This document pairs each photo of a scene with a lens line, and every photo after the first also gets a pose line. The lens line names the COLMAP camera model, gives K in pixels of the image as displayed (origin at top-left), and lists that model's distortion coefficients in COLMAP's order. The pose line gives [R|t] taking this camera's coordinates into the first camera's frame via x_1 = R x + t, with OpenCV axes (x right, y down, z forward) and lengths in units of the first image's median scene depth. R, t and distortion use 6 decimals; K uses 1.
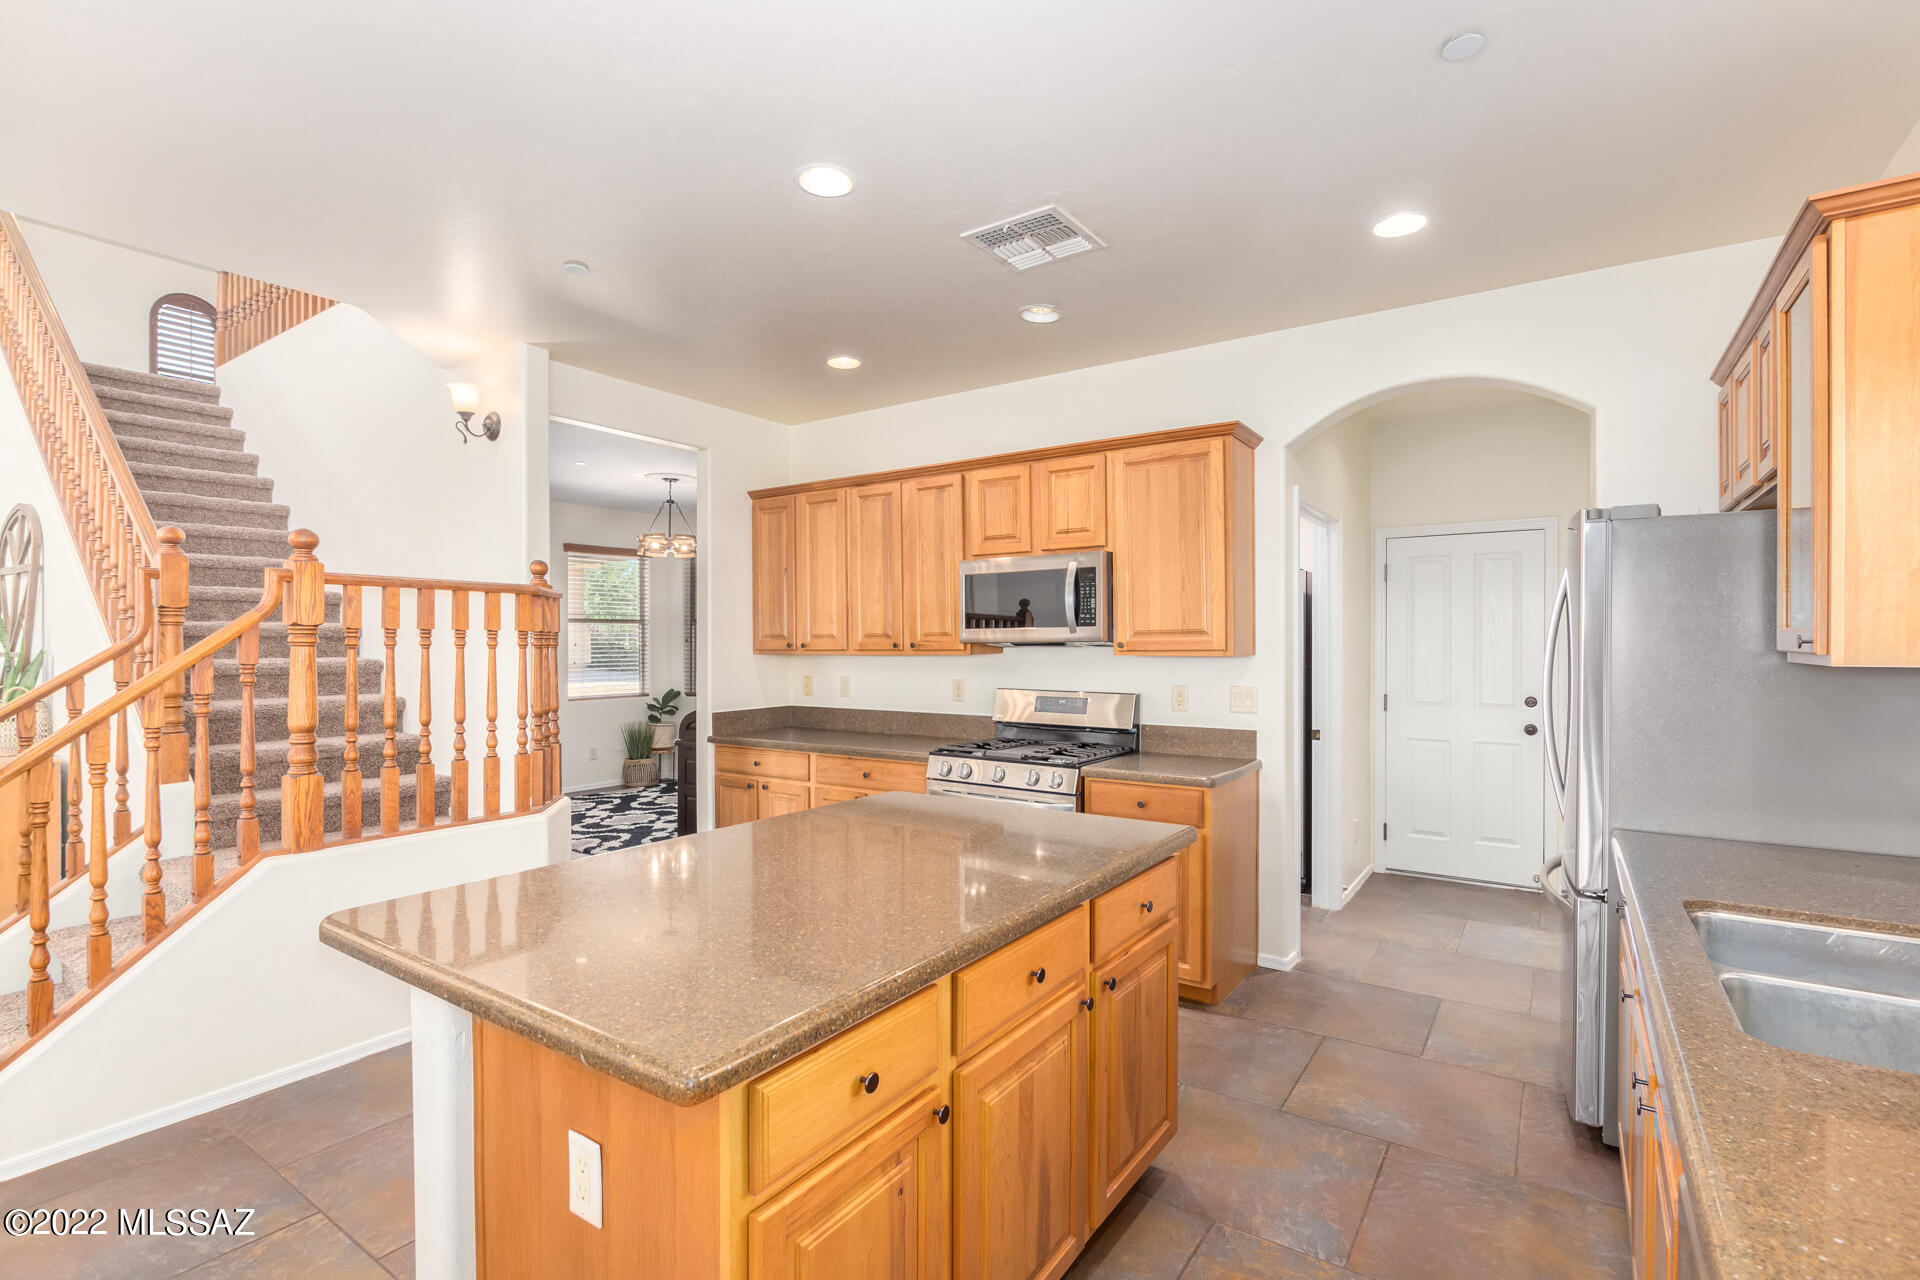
lens RADIAL K [[887.0, 0, 931.0], [0, 887.0, 634.4], [0, 0, 1]] dist [-0.016576, 0.000024]
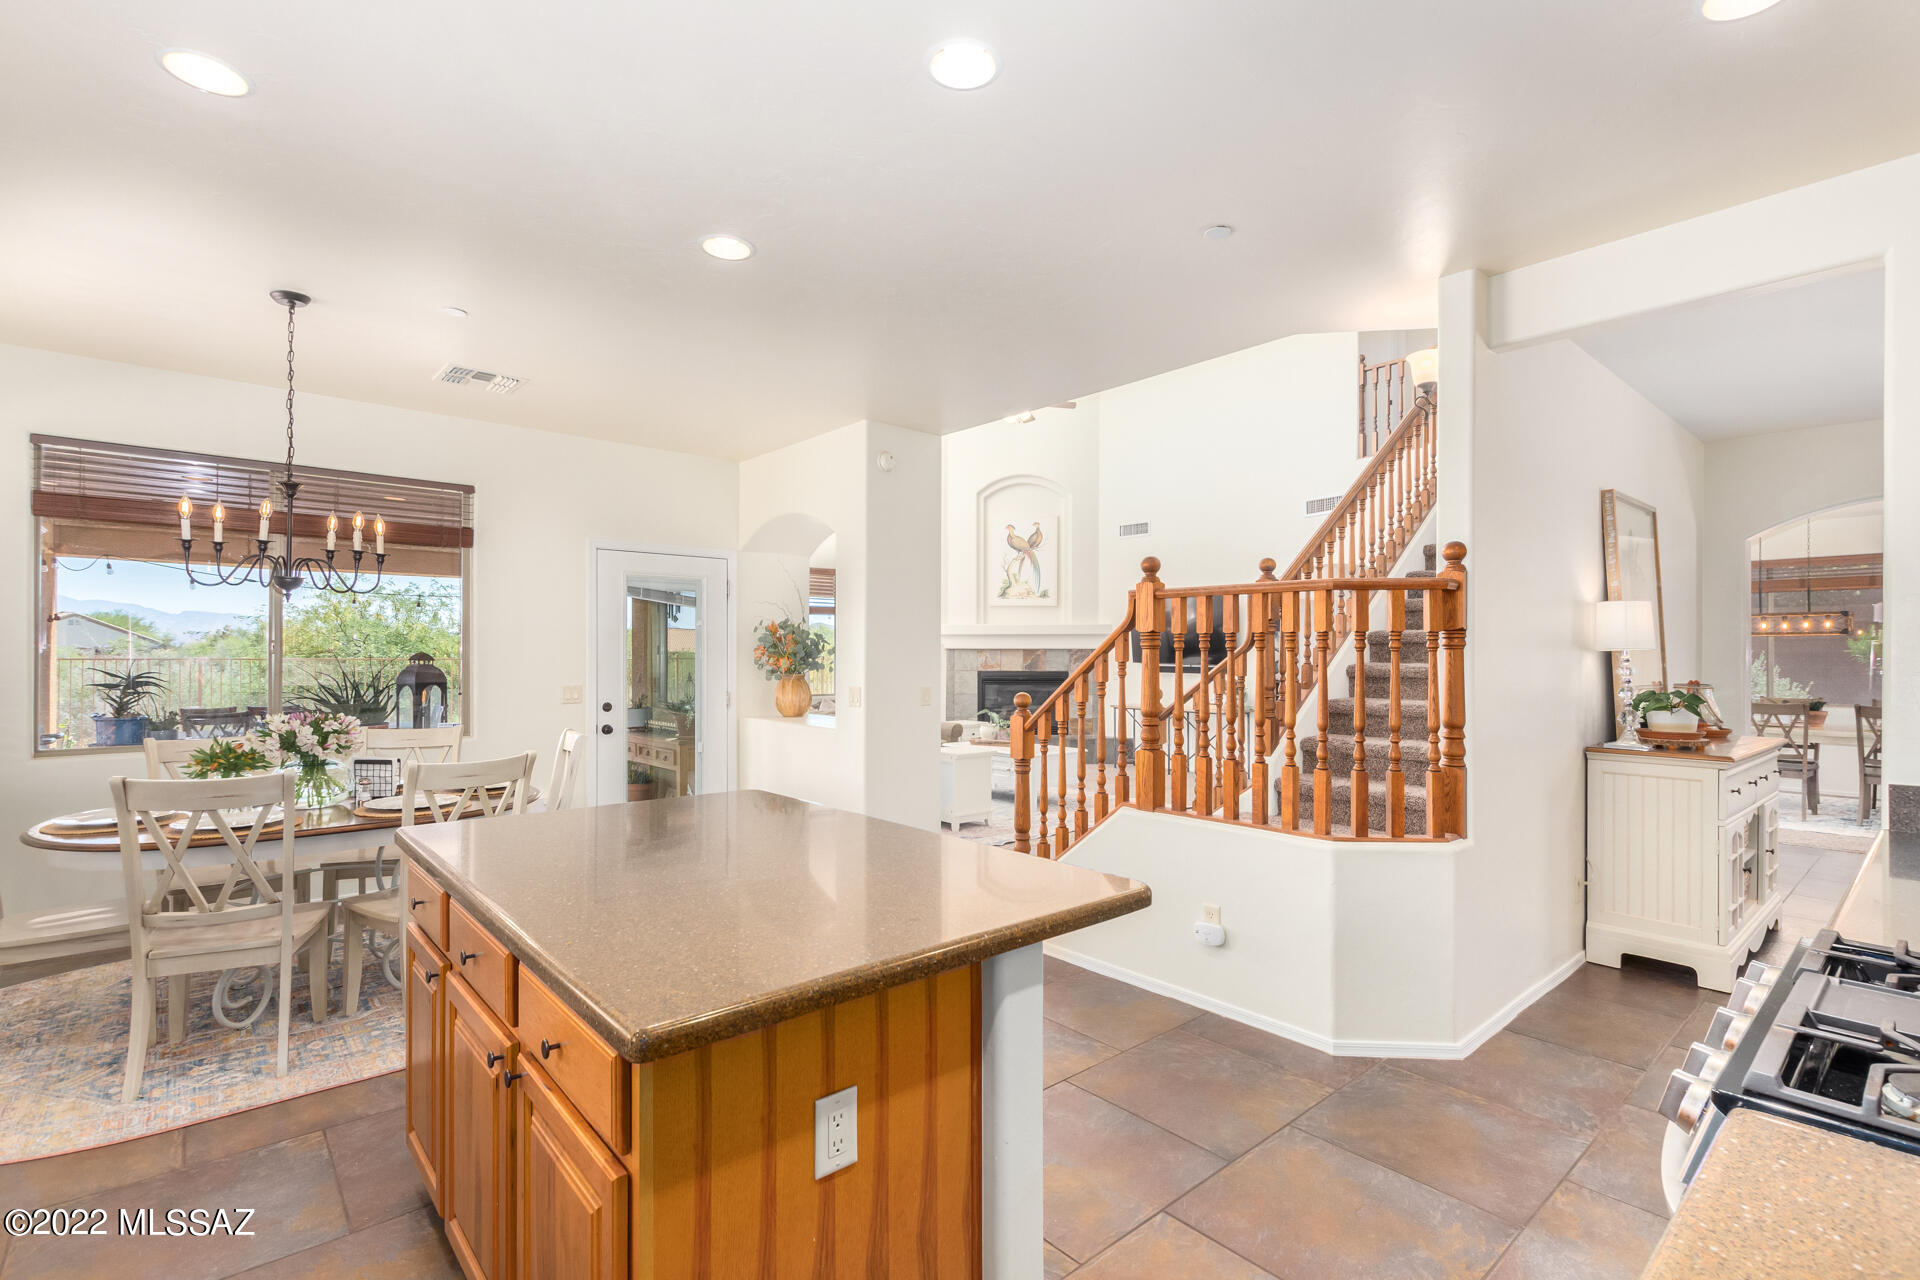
lens RADIAL K [[875.5, 0, 969.6], [0, 875.5, 650.4], [0, 0, 1]] dist [0.006332, -0.003015]
pose [[-0.224571, -0.003623, -0.974451, 0.414498], [0.002750, 0.999987, -0.004352, 0.015285], [0.974454, -0.003657, -0.224558, 0.715145]]
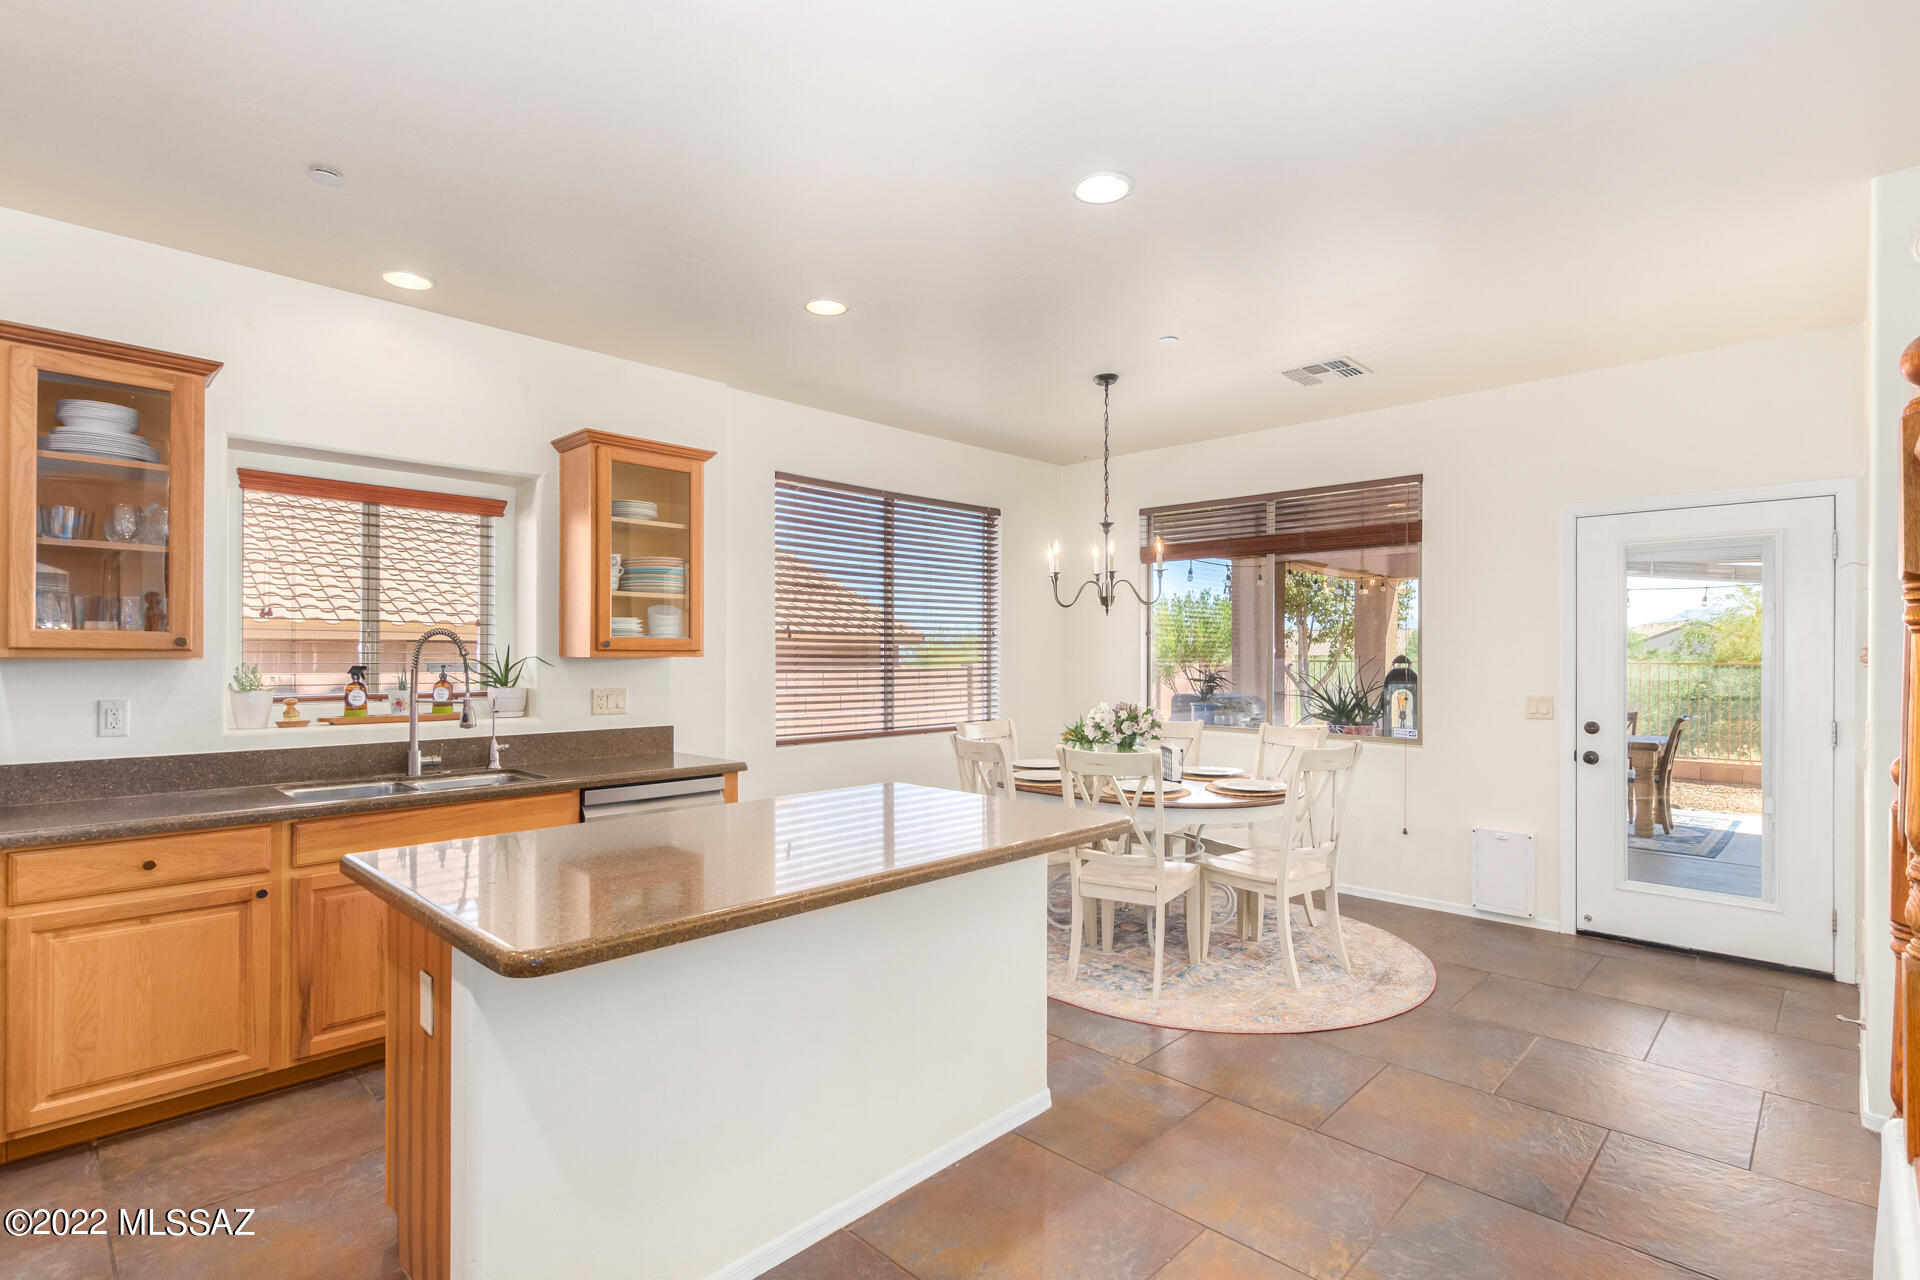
lens RADIAL K [[894.4, 0, 971.1], [0, 894.4, 658.2], [0, 0, 1]] dist [0.010805, -0.001644]
pose [[-0.989154, 0.004412, 0.146818, -0.227373], [0.002775, 0.999932, -0.011358, 0.025480], [-0.146858, -0.010827, -0.989098, 0.985872]]
